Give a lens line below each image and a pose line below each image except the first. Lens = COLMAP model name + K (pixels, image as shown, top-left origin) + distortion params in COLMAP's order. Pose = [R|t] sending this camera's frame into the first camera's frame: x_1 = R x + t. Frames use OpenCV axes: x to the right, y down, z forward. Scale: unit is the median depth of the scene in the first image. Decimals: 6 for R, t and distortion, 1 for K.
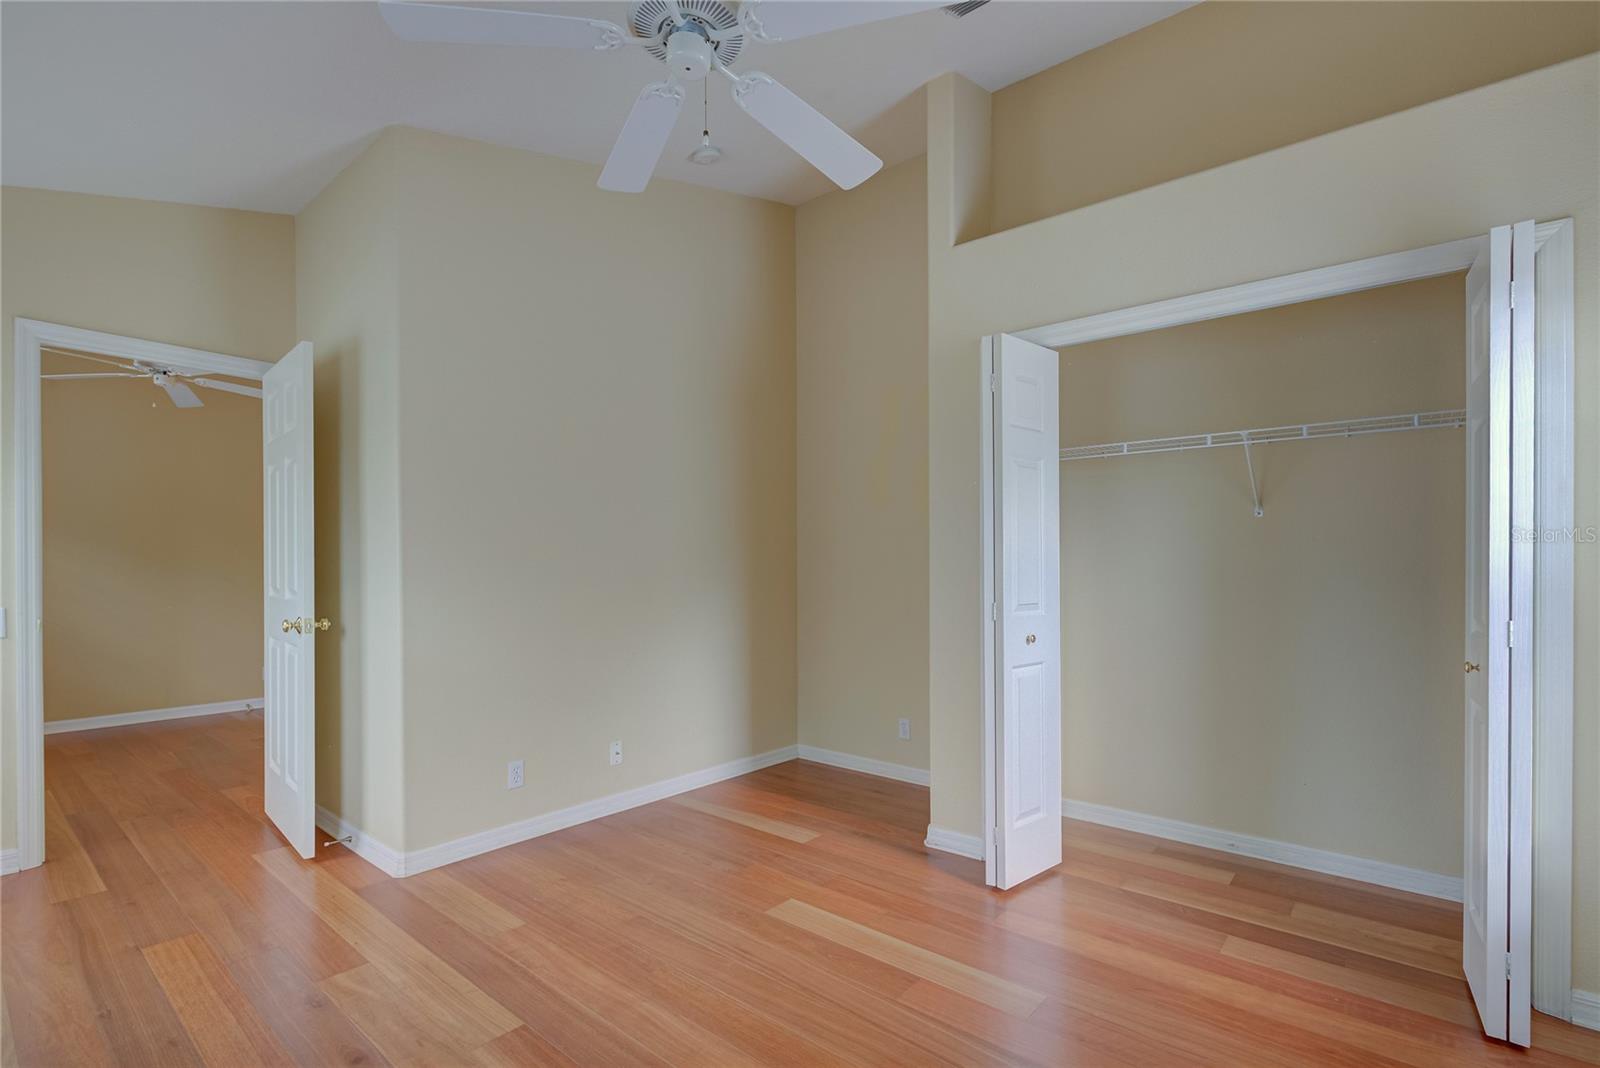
lens RADIAL K [[720.0, 0, 801.0], [0, 720.0, 543.0], [0, 0, 1]] dist [-0.000452, 0.000120]
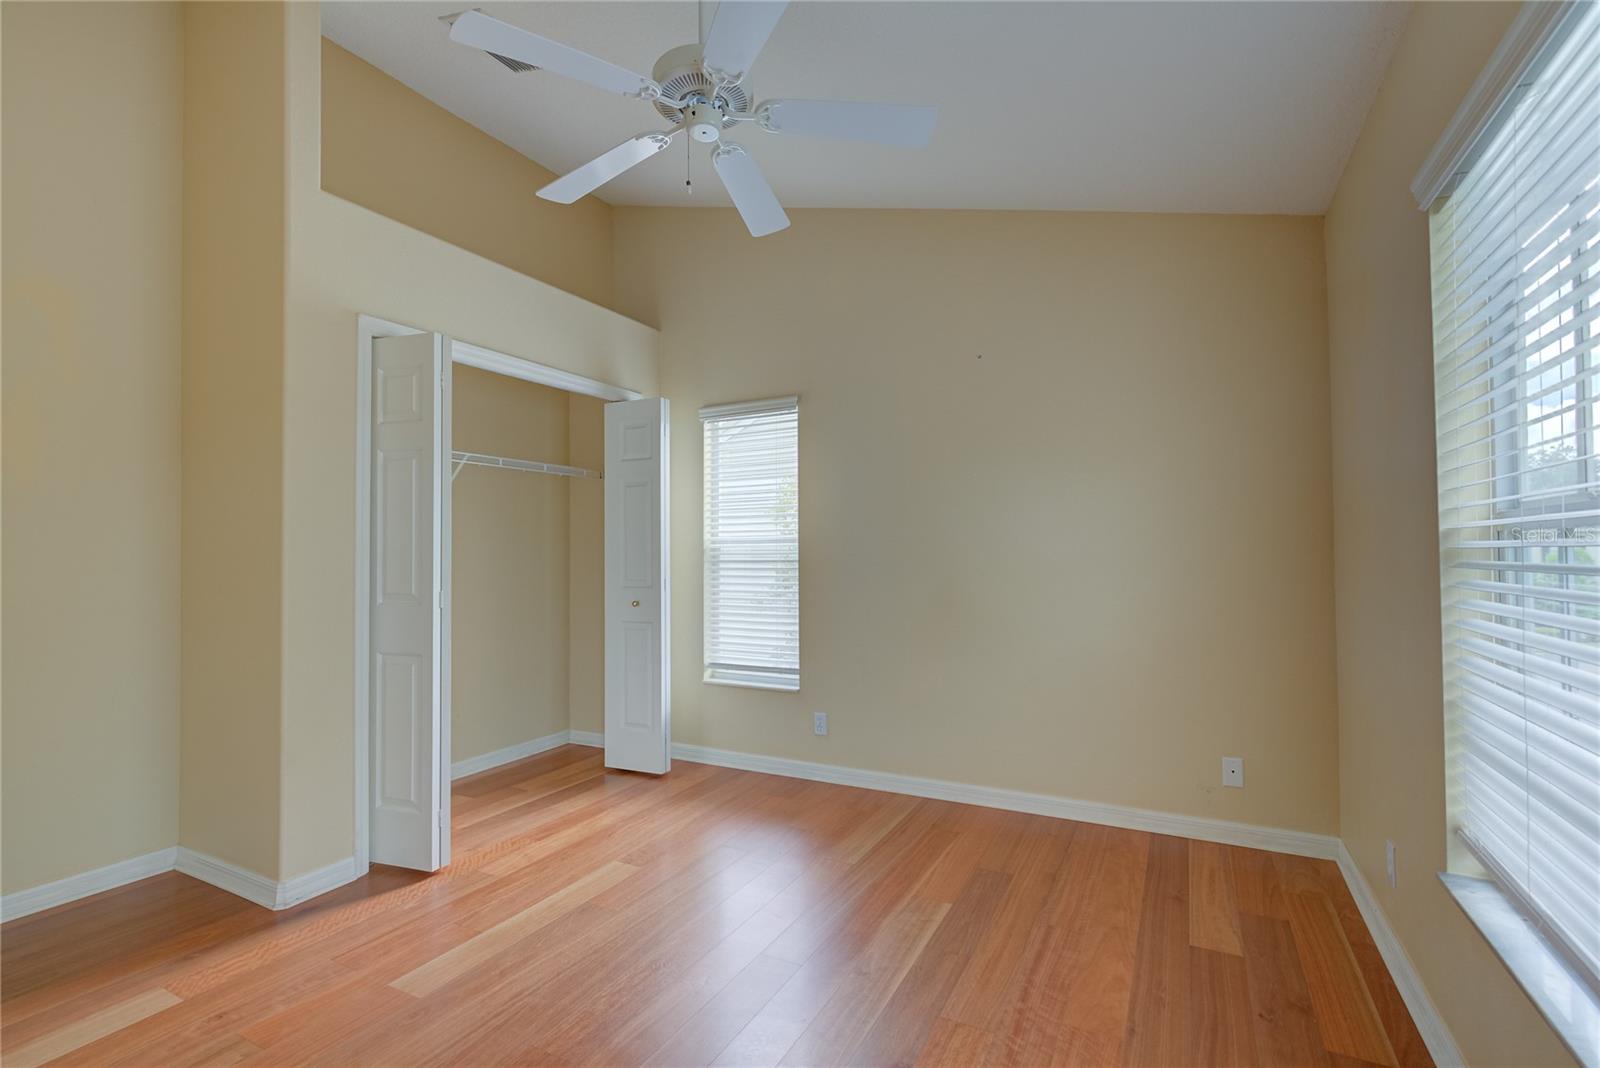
lens RADIAL K [[720.0, 0, 801.0], [0, 720.0, 543.0], [0, 0, 1]] dist [-0.000452, 0.000120]
pose [[-0.191926, 0.014373, 0.981304, -0.864547], [-0.023210, 0.999547, -0.019179, 0.021179], [-0.981135, -0.026457, -0.191505, 0.719657]]
